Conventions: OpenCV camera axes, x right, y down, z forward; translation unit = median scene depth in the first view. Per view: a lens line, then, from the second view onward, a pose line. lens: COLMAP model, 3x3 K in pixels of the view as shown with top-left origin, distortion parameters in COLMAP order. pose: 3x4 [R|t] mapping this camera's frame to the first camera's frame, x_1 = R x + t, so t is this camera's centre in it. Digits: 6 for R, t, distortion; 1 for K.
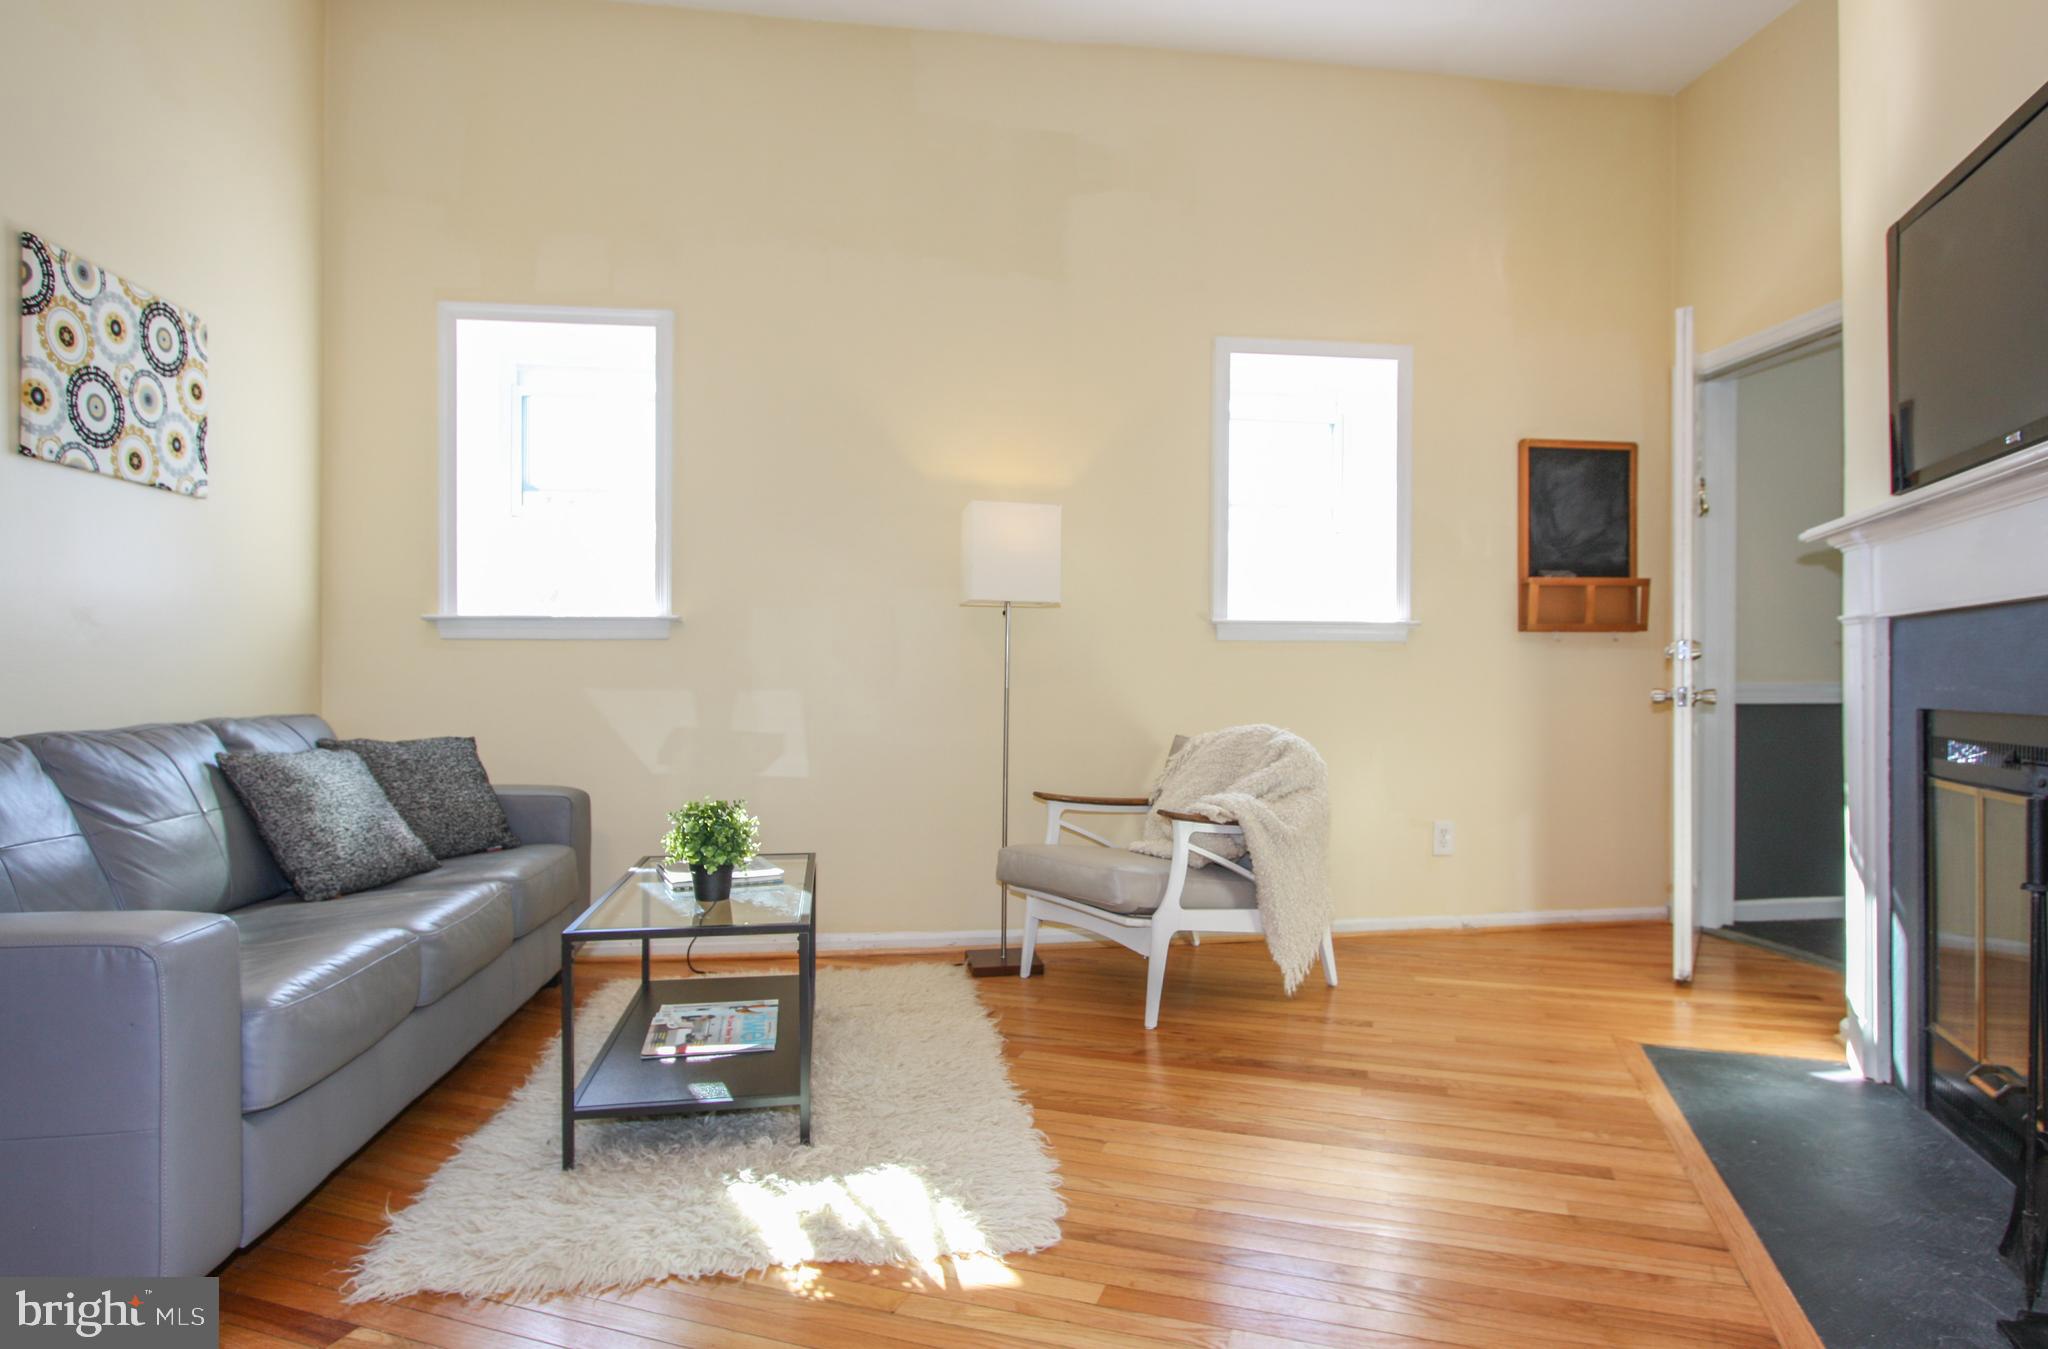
lens RADIAL K [[1104.3, 0, 1047.6], [0, 1104.3, 686.1], [0, 0, 1]] dist [-0.017209, 0.004607]
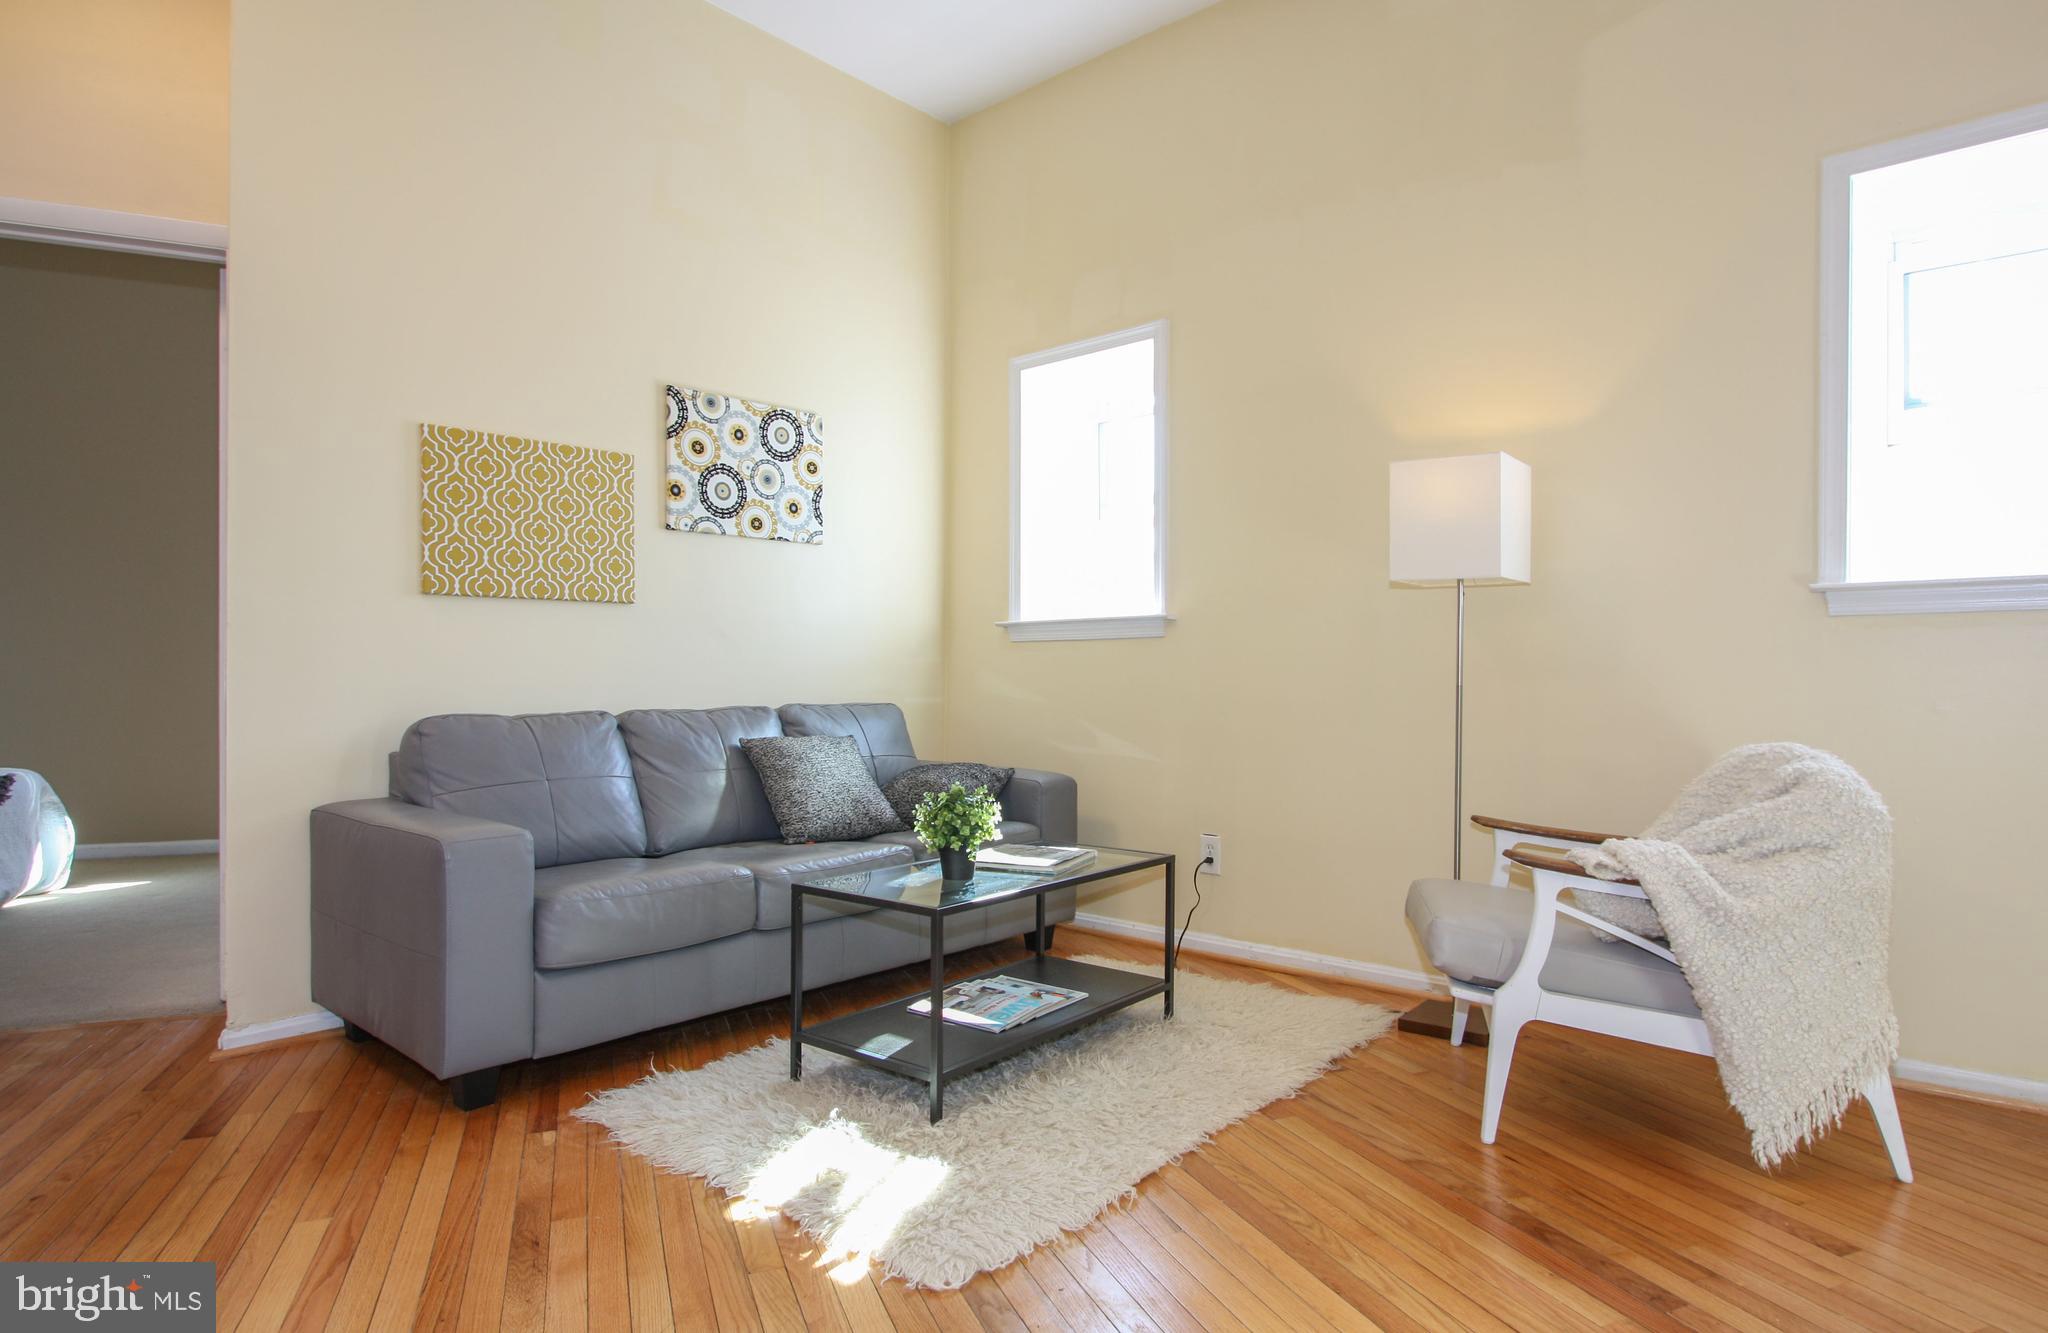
lens RADIAL K [[1122.5, 0, 1045.9], [0, 1122.5, 678.9], [0, 0, 1]] dist [-0.008652, -0.000247]
pose [[0.659534, 0.000134, -0.751674, 0.500449], [-0.005154, 0.999977, -0.004344, 0.002752], [0.751657, 0.006740, 0.659520, 0.296098]]
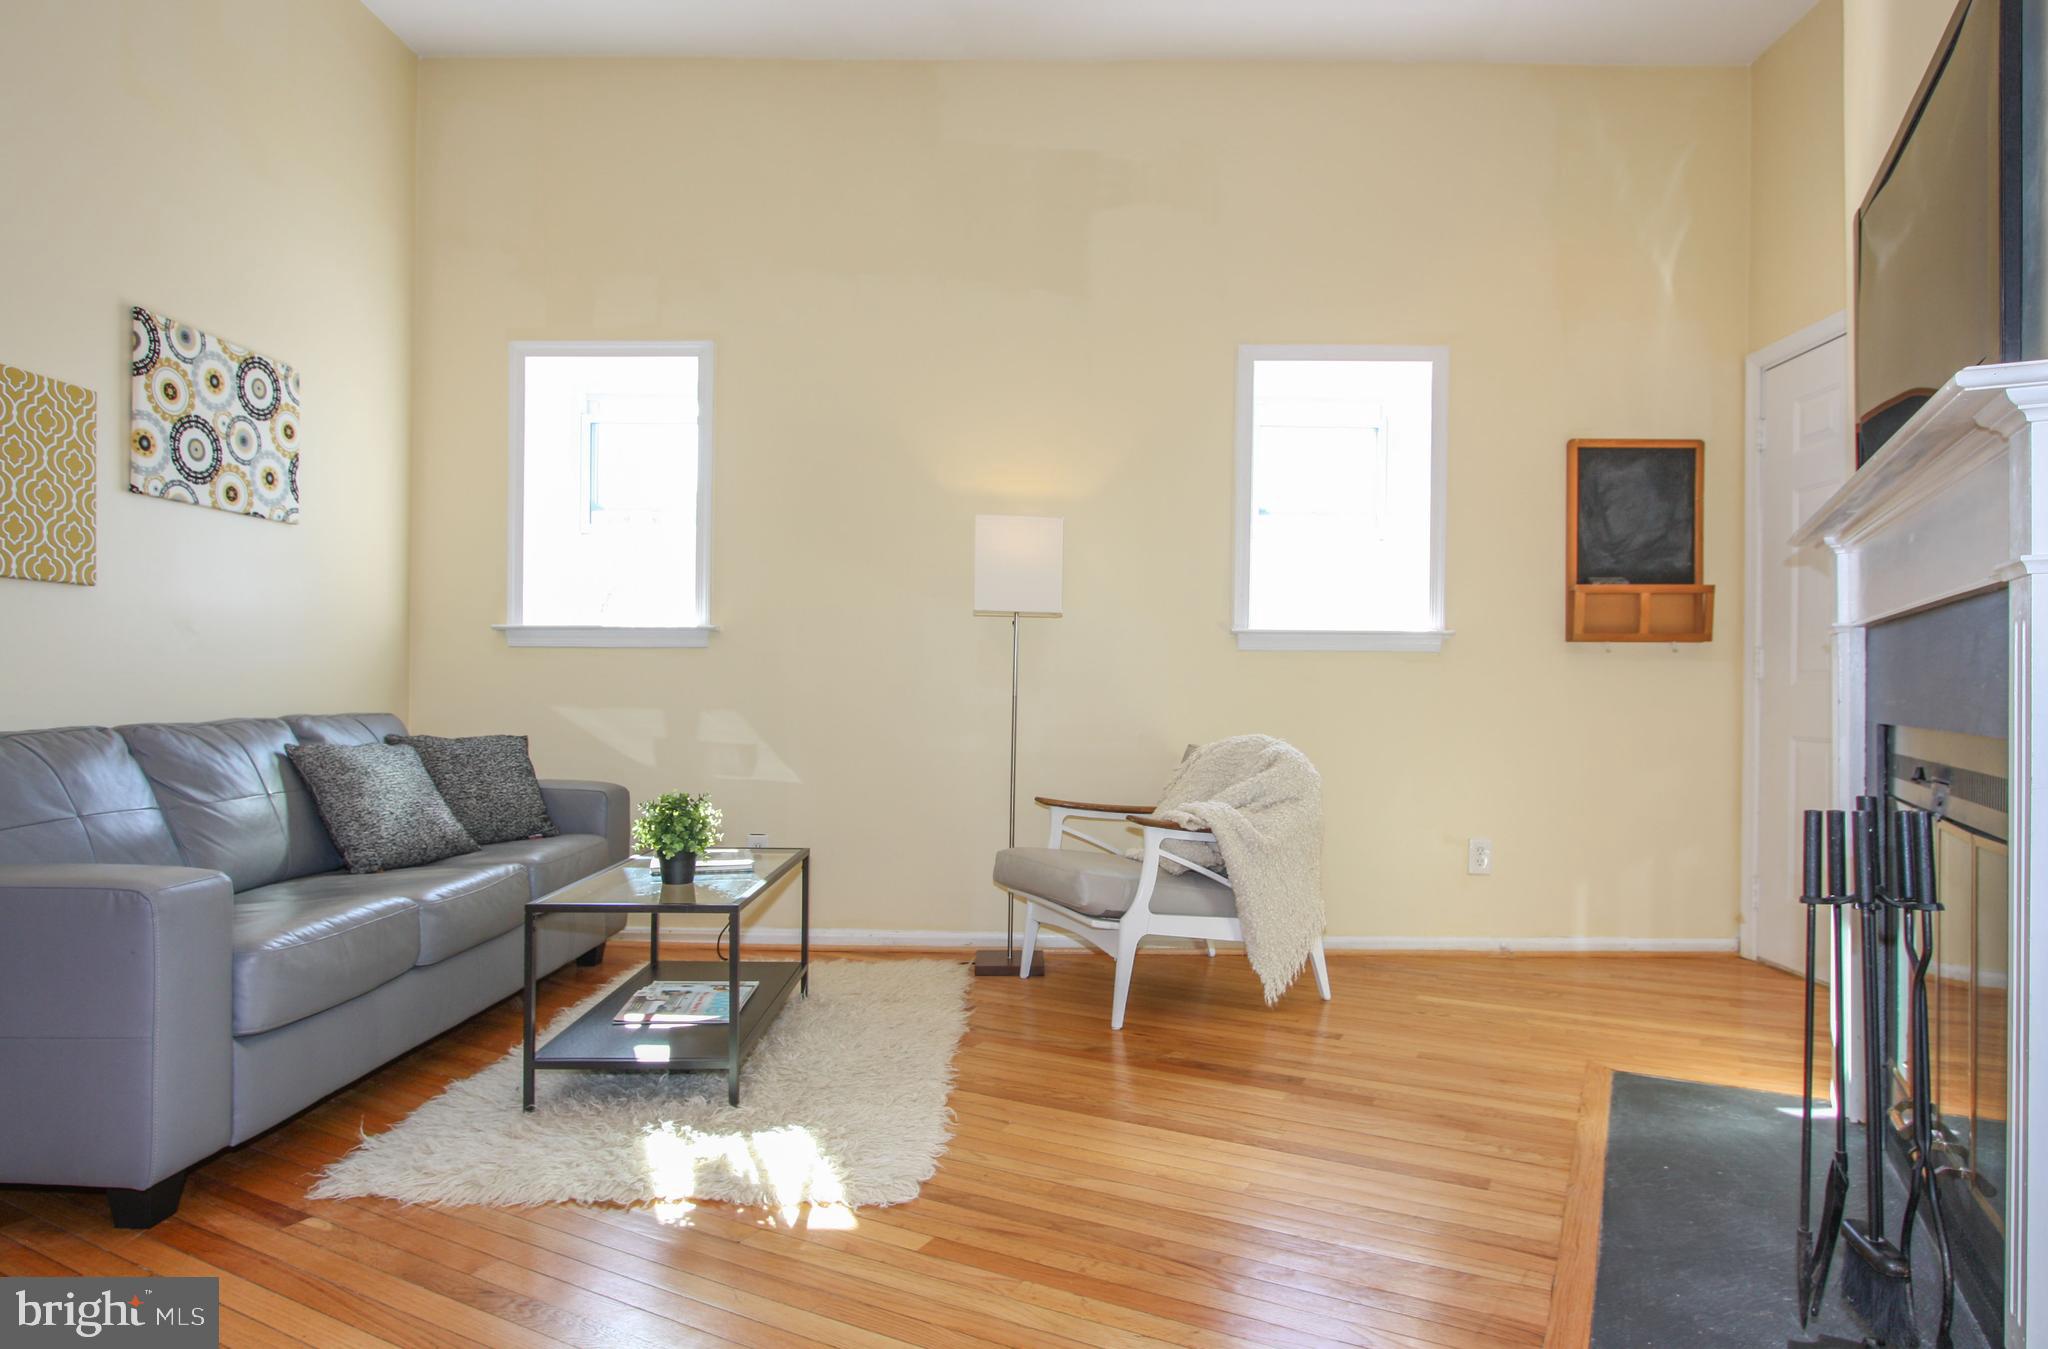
lens RADIAL K [[1152.5, 0, 1050.2], [0, 1152.5, 692.3], [0, 0, 1]] dist [-0.016589, 0.005828]
pose [[0.988432, 0.008174, -0.151447, 0.206562], [-0.008896, 0.999952, -0.004088, 0.003343], [0.151407, 0.005388, 0.988457, -0.072053]]
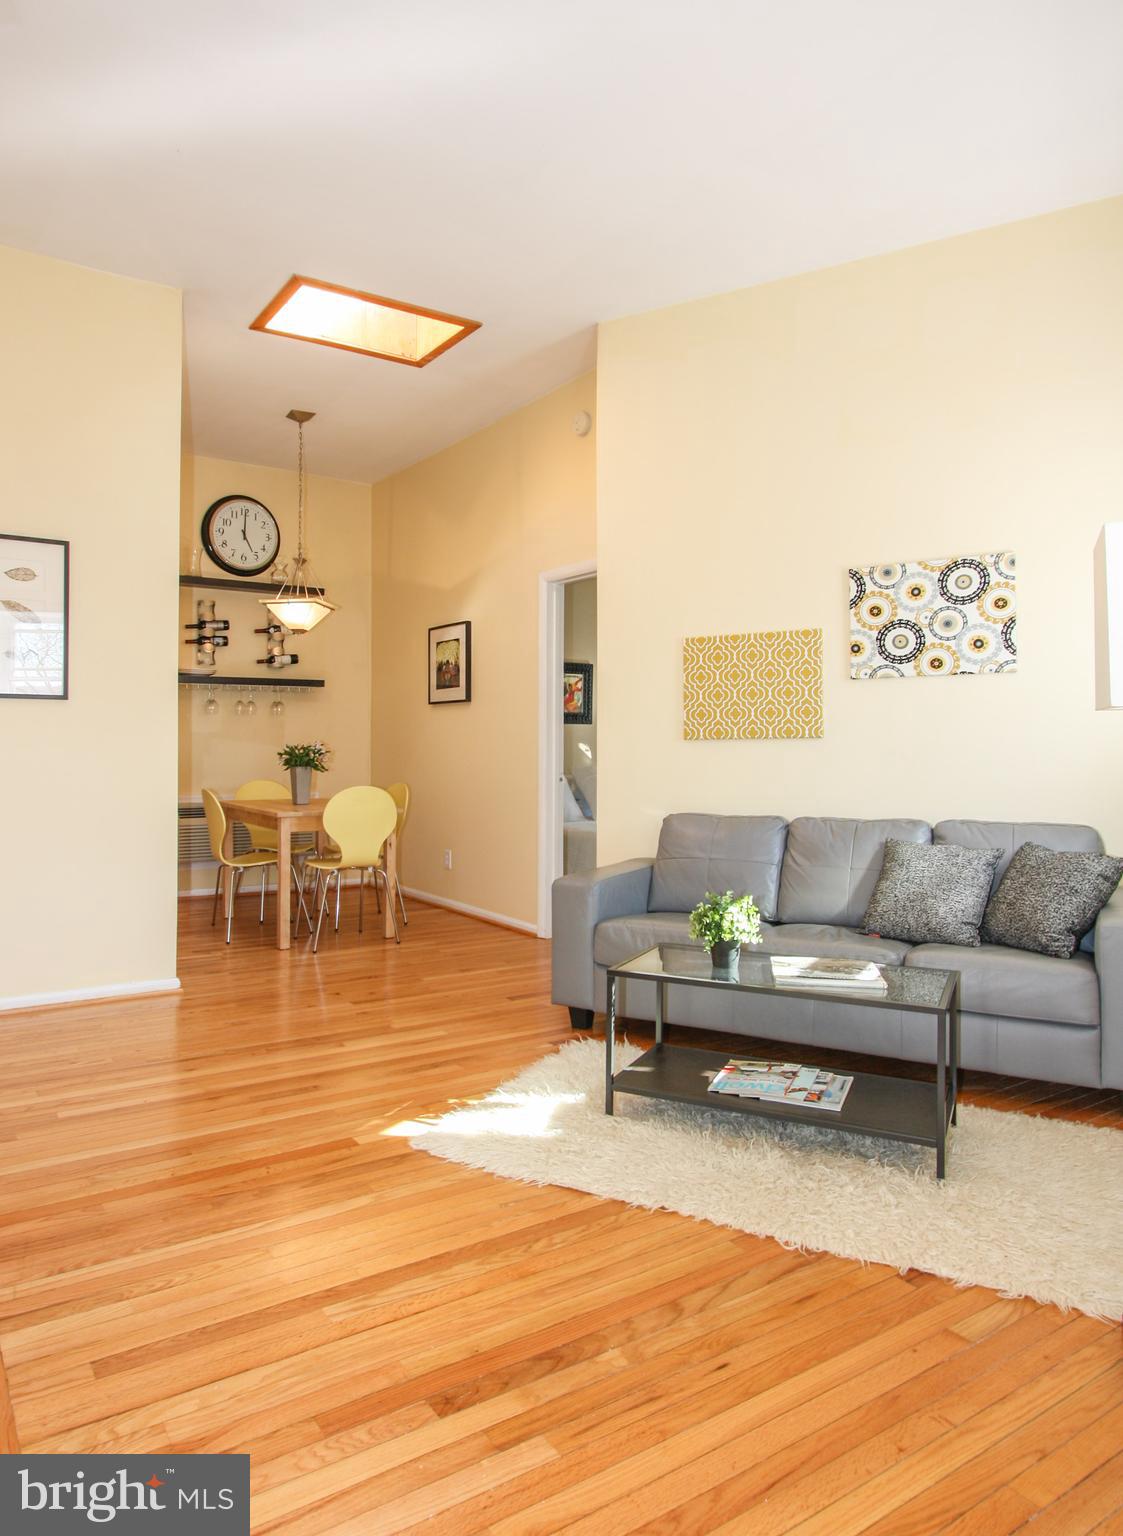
lens RADIAL K [[978.7, 0, 506.9], [0, 978.7, 740.2], [0, 0, 1]] dist [-0.025098, 0.005166]
pose [[-0.630549, -0.008613, -0.776101, 0.709277], [-0.007107, 0.999961, -0.005324, -0.070751], [0.776117, 0.002159, -0.630586, 1.357248]]
